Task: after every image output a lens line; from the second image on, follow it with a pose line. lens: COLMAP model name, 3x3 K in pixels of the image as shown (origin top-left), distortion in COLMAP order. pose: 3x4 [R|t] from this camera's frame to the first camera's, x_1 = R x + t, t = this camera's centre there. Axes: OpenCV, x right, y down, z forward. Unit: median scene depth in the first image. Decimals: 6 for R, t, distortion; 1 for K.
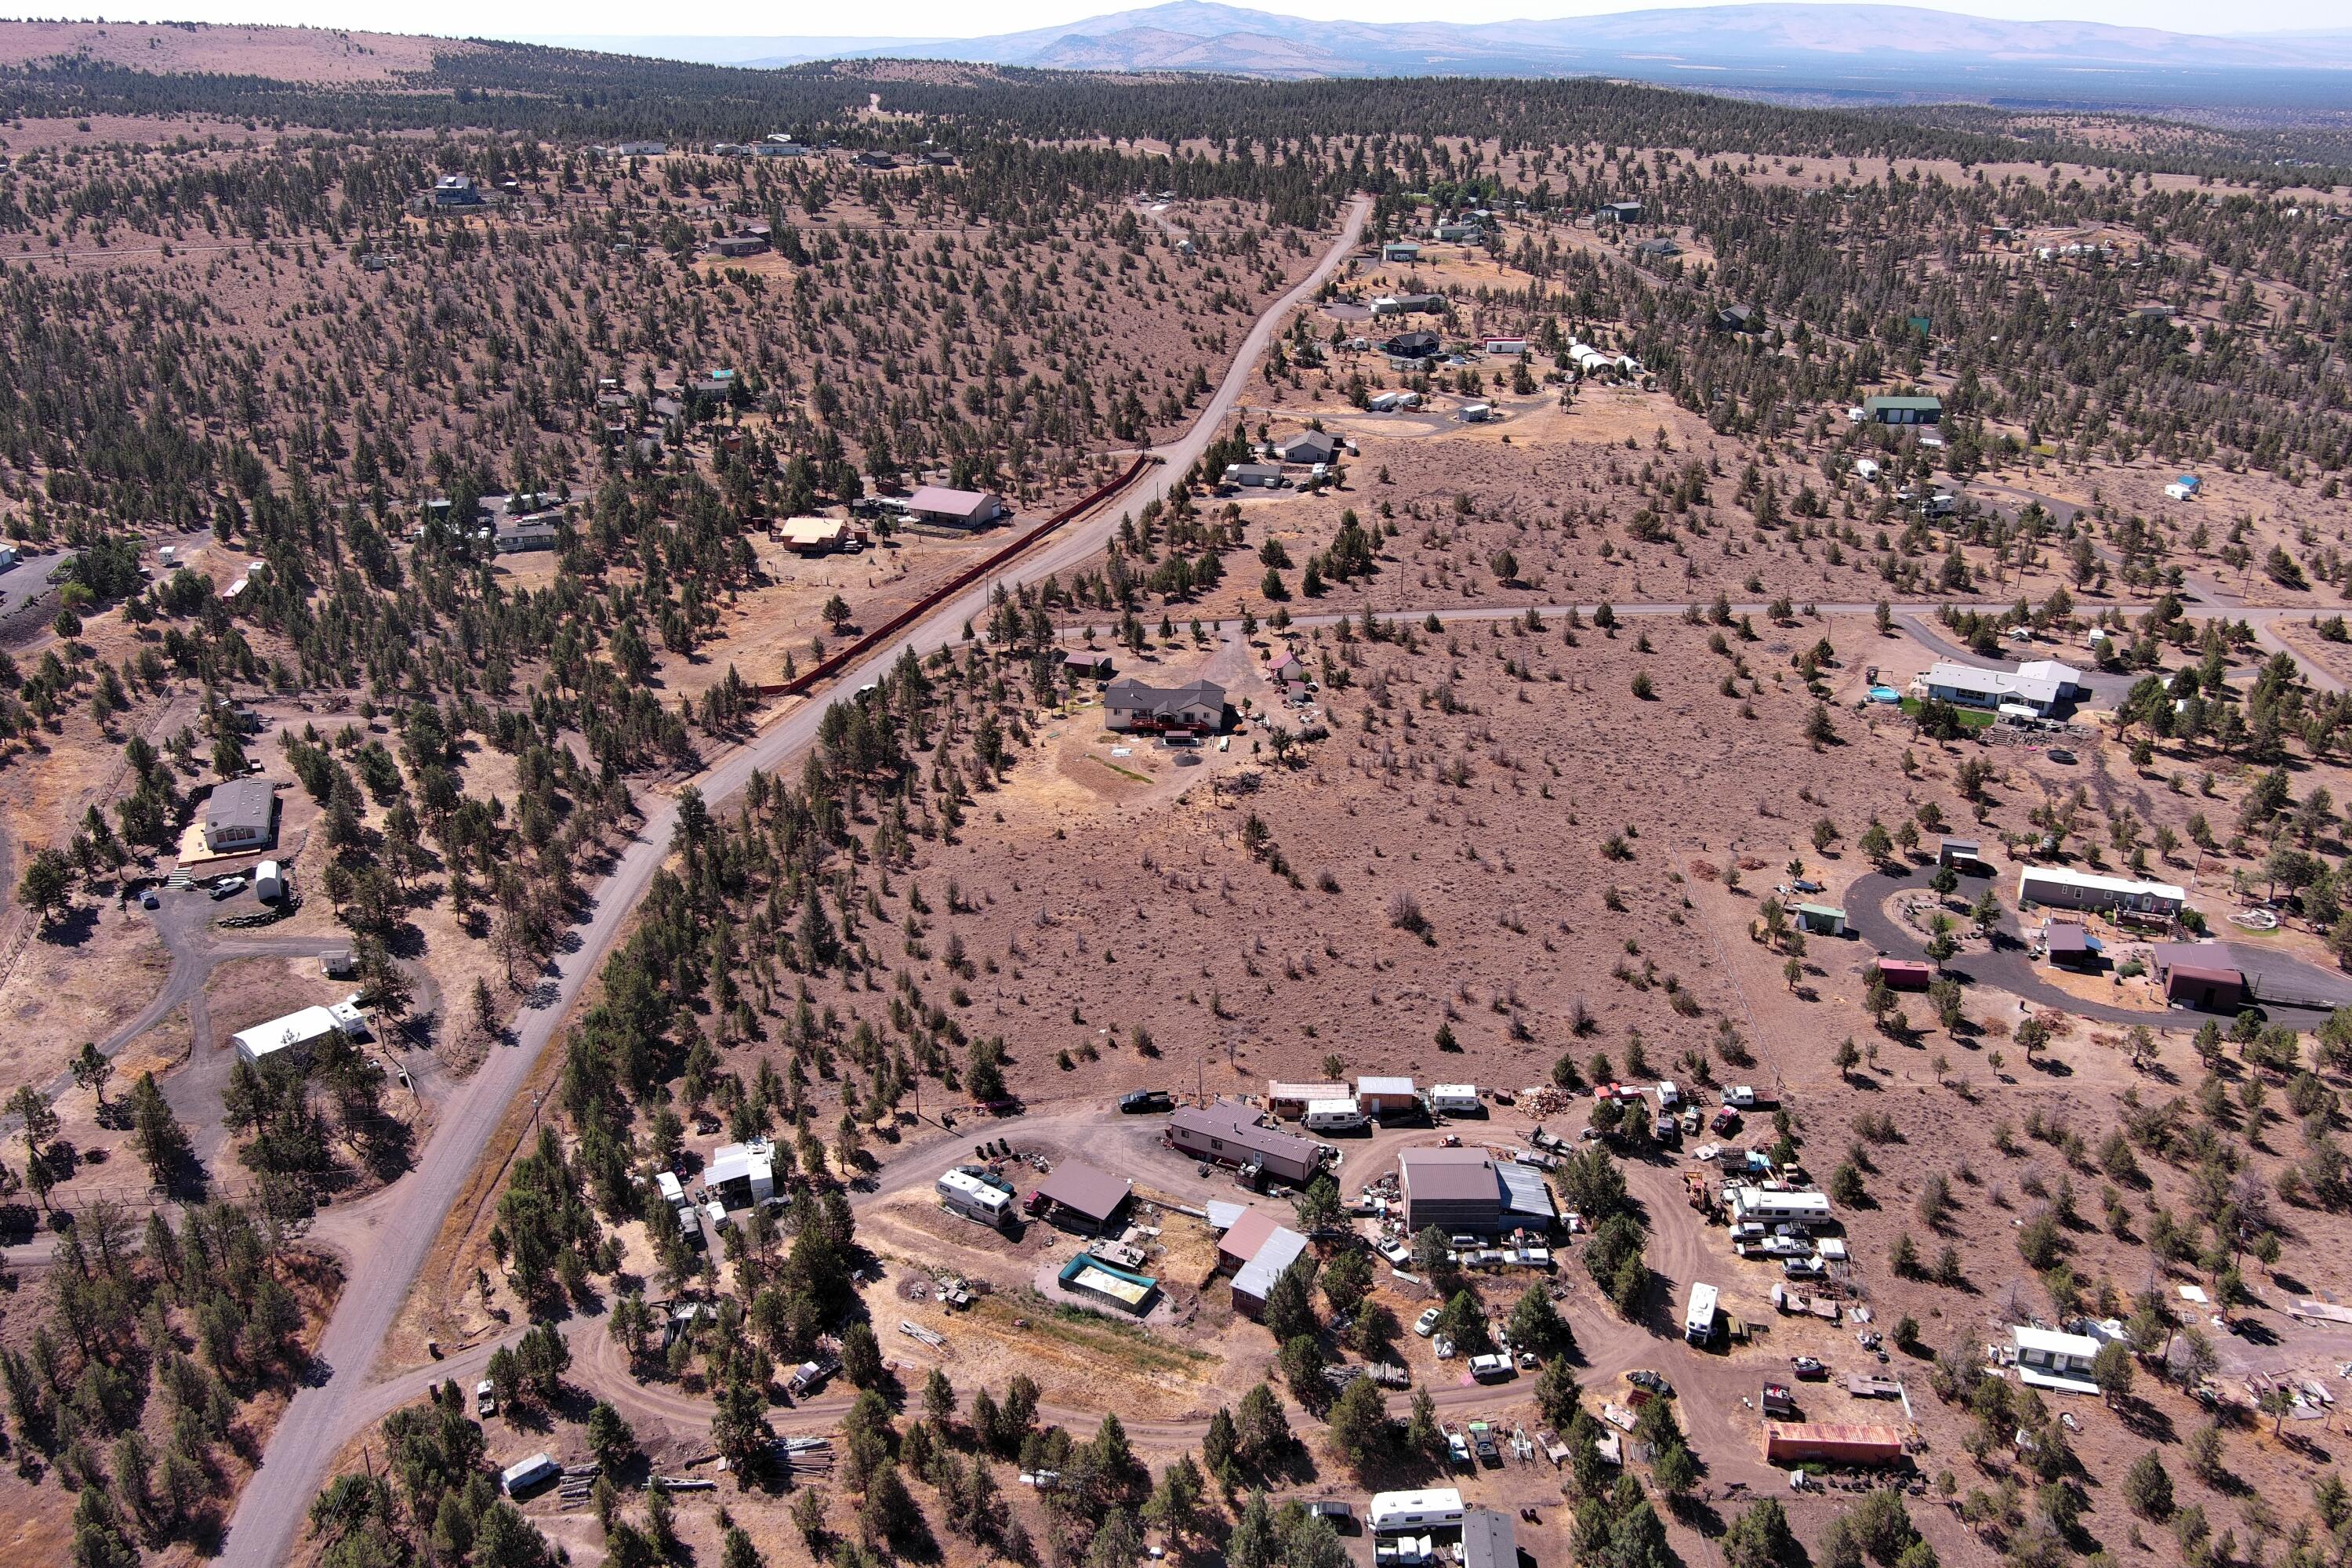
lens RADIAL K [[1809.9, 0, 1176.0], [0, 1809.9, 784.0], [0, 0, 1]] dist [-0.000393, 0.001125]
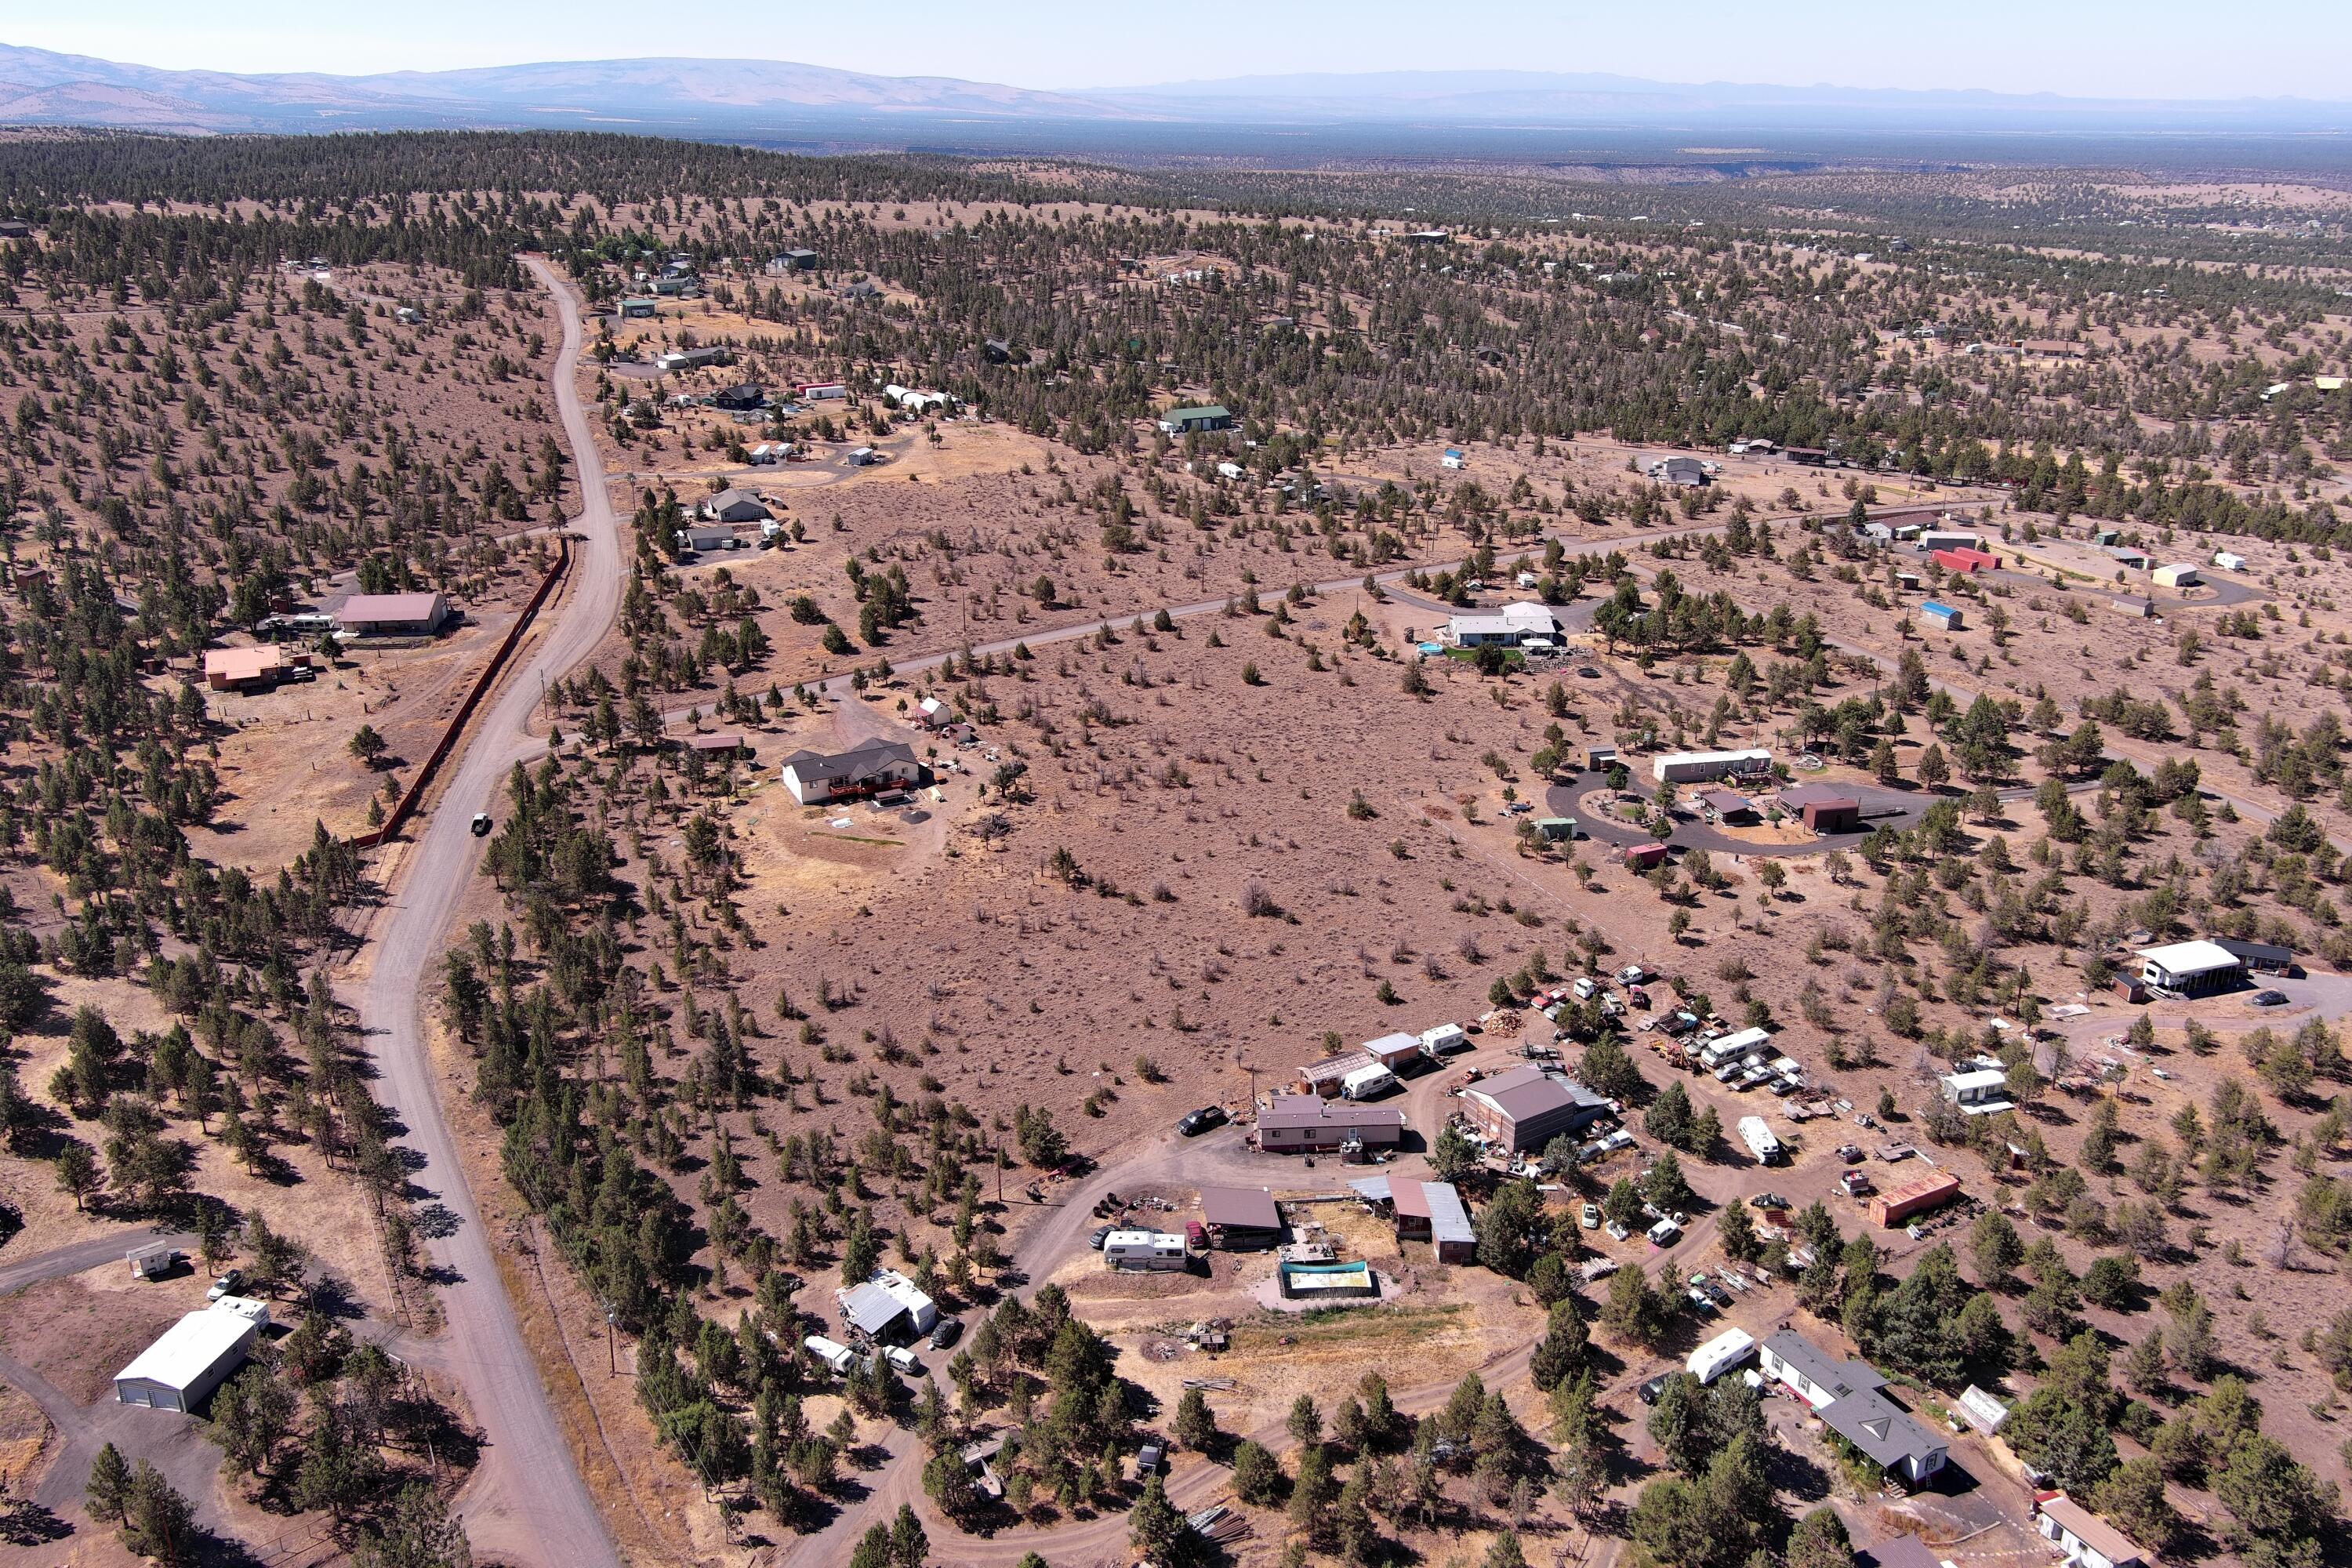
lens RADIAL K [[1809.9, 0, 1176.0], [0, 1809.9, 784.0], [0, 0, 1]] dist [-0.000393, 0.001125]
pose [[0.850105, -0.185235, 0.492960, -0.348736], [0.197814, 0.979866, 0.027067, -0.028604], [-0.488048, 0.074505, 0.869631, 0.074909]]
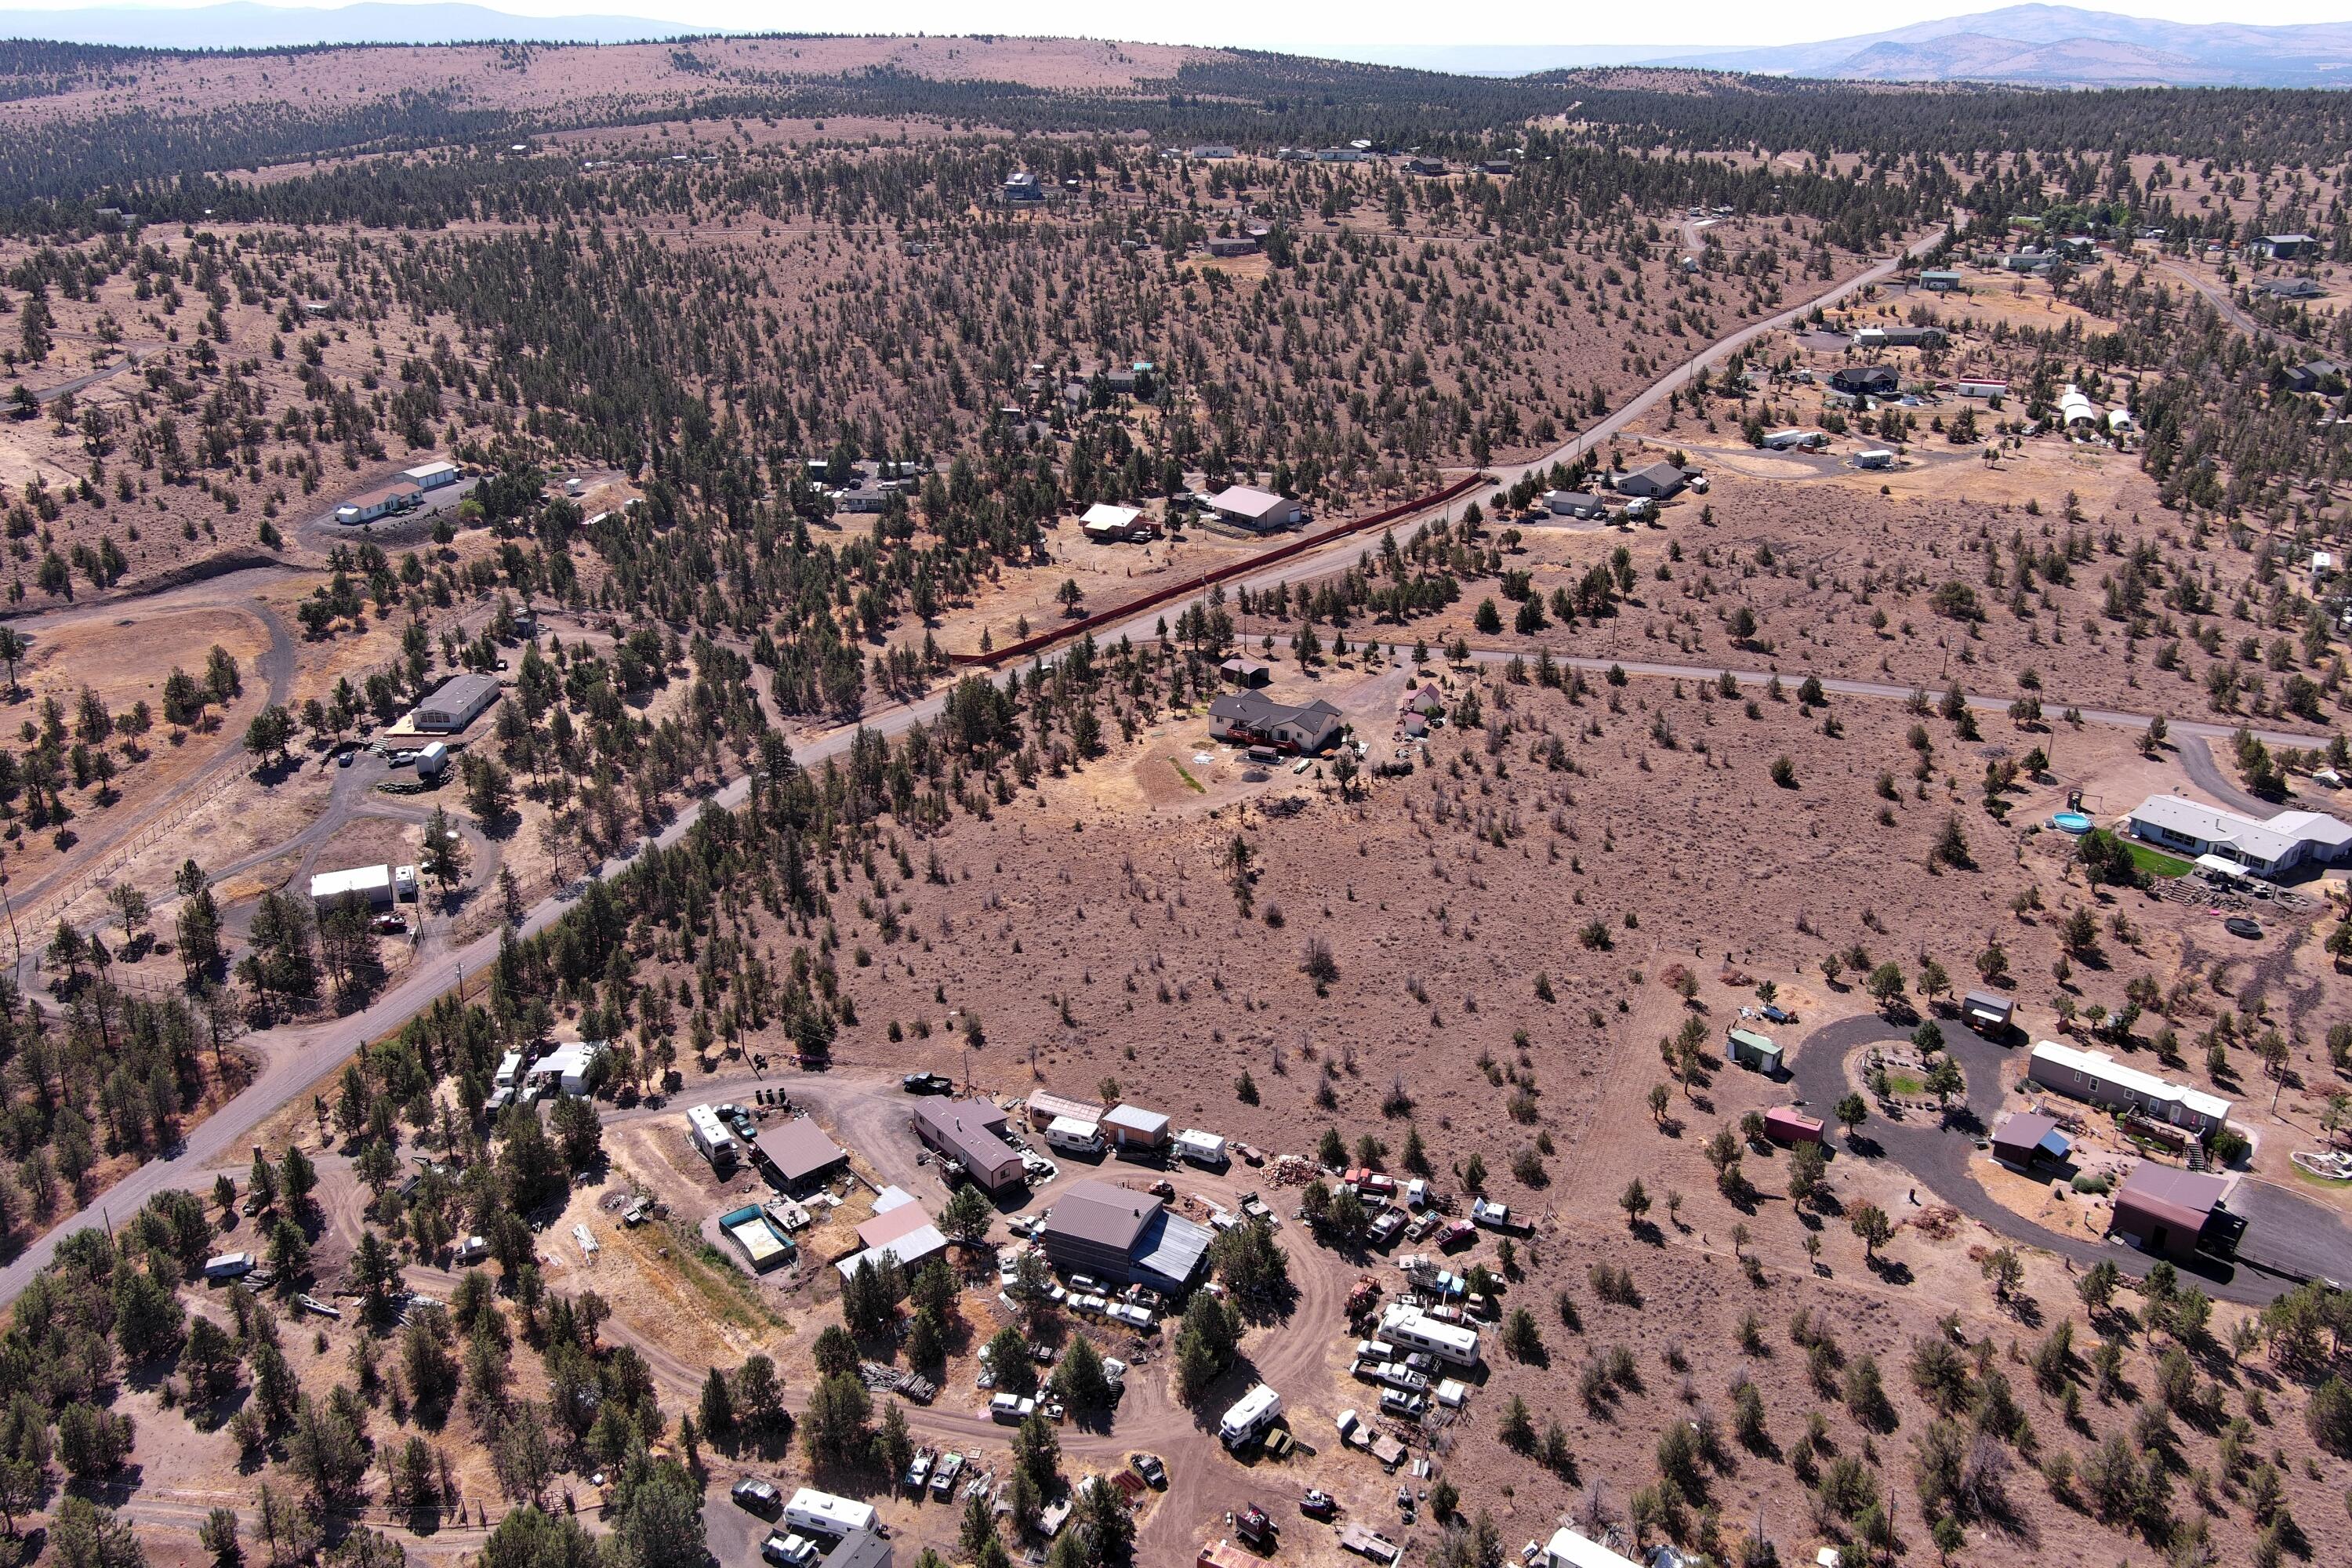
lens RADIAL K [[1809.9, 0, 1176.0], [0, 1809.9, 784.0], [0, 0, 1]] dist [-0.000393, 0.001125]
pose [[0.916966, 0.146263, -0.371188, 0.327247], [-0.147767, 0.988717, 0.024558, -0.026340], [0.370592, 0.032330, 0.928233, 0.069141]]
